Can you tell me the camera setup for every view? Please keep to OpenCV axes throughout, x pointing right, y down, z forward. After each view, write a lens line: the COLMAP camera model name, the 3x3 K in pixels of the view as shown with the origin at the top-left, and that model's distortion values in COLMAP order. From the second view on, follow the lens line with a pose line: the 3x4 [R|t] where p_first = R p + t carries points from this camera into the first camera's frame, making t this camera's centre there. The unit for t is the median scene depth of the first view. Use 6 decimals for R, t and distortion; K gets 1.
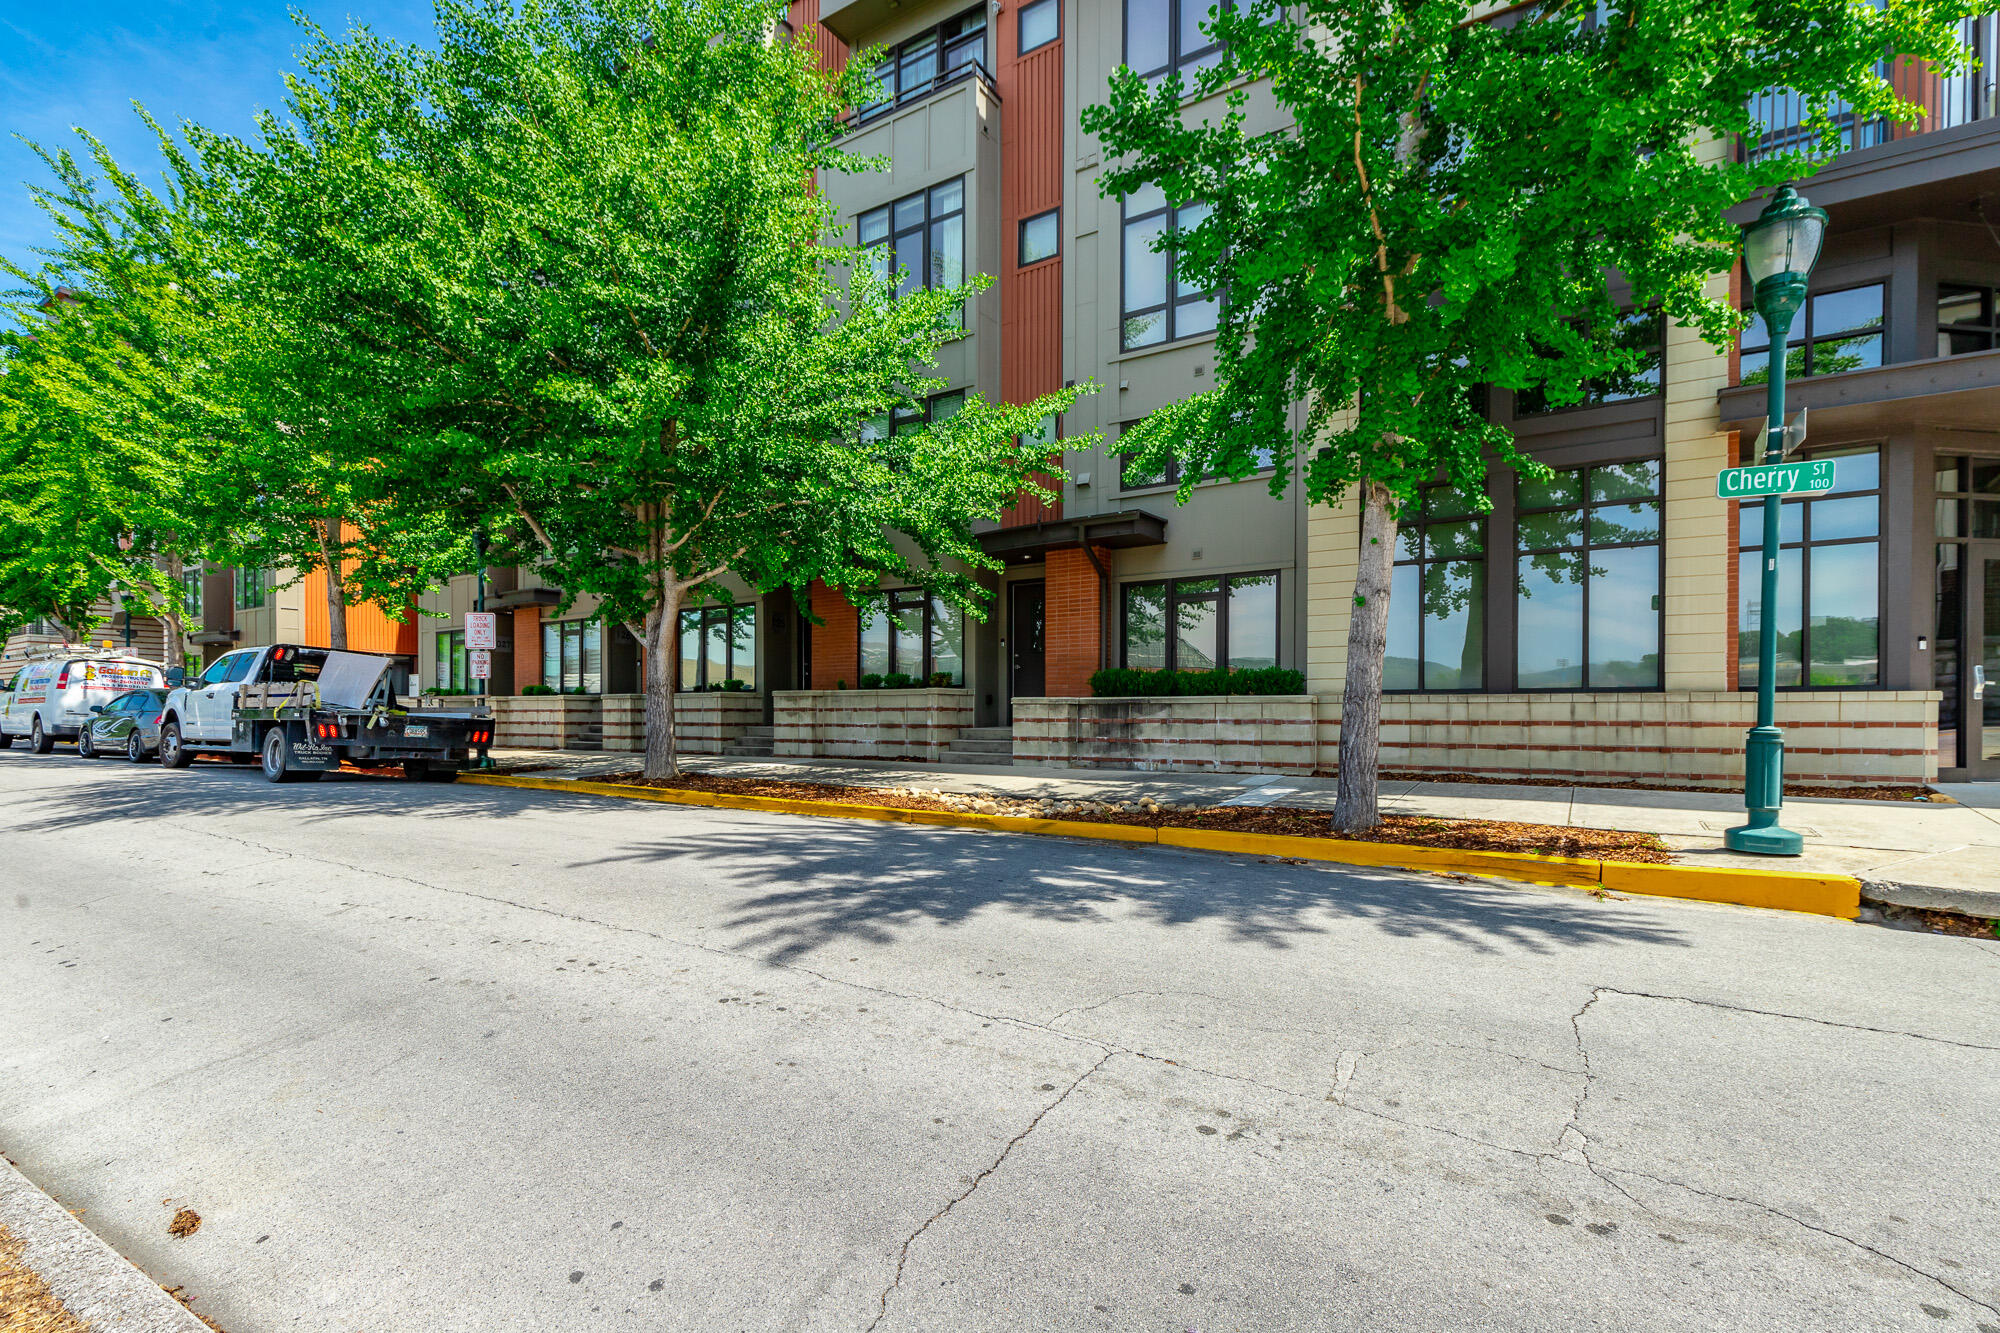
lens RADIAL K [[932.5, 0, 980.4], [0, 932.5, 702.6], [0, 0, 1]] dist [0.013725, -0.000418]
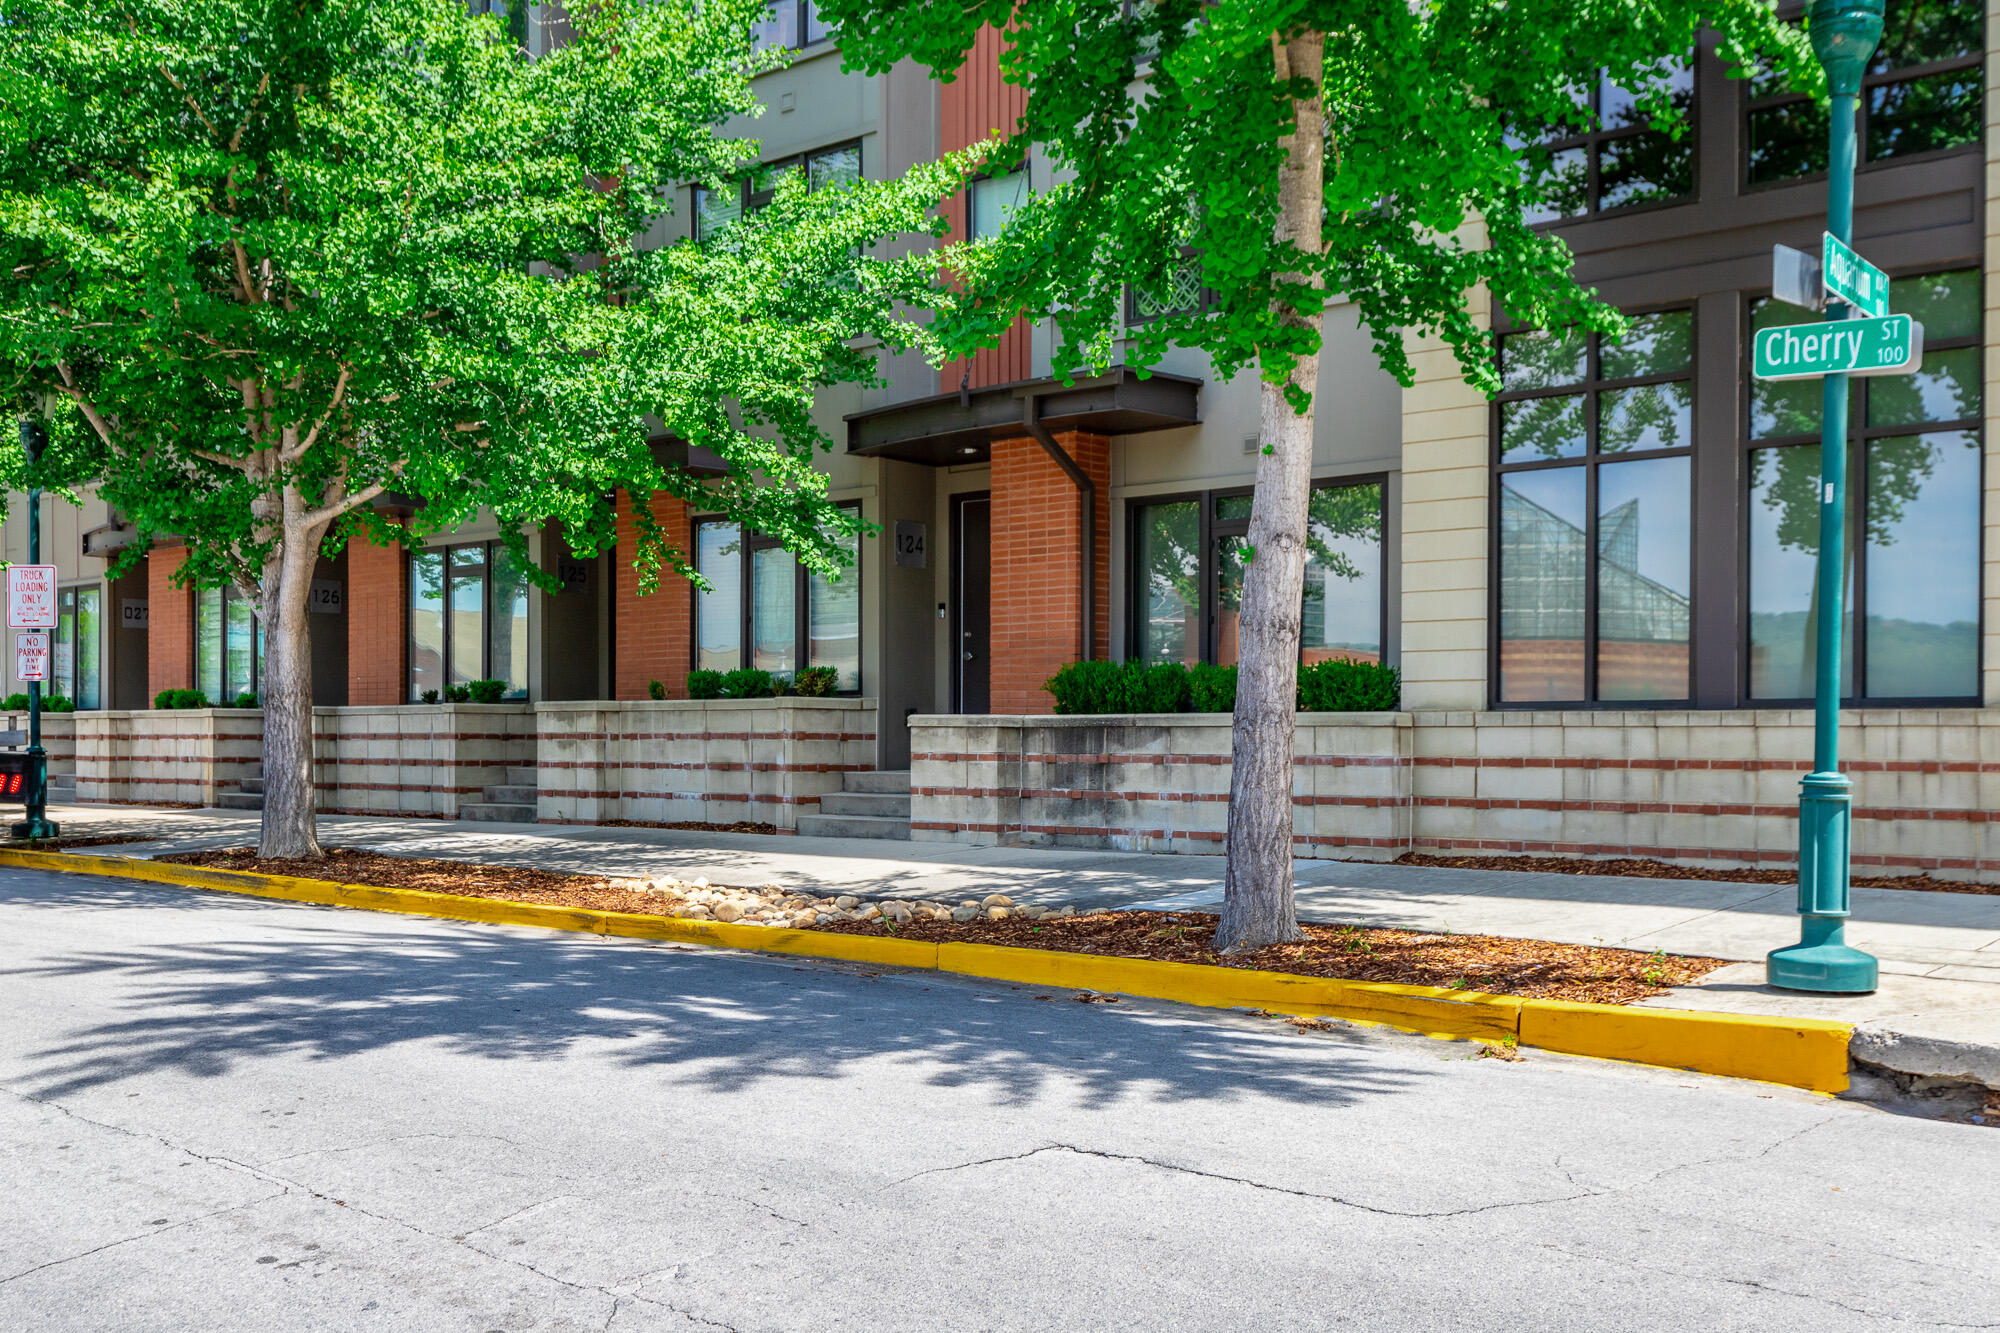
lens RADIAL K [[1980.7, 0, 1009.6], [0, 1980.7, 709.7], [0, 0, 1]] dist [0.003581, 0.017064]
pose [[0.991985, -0.000722, -0.126351, 0.267931], [0.000264, 0.999993, -0.003640, -0.004908], [0.126353, 0.003578, 0.991979, -0.150481]]
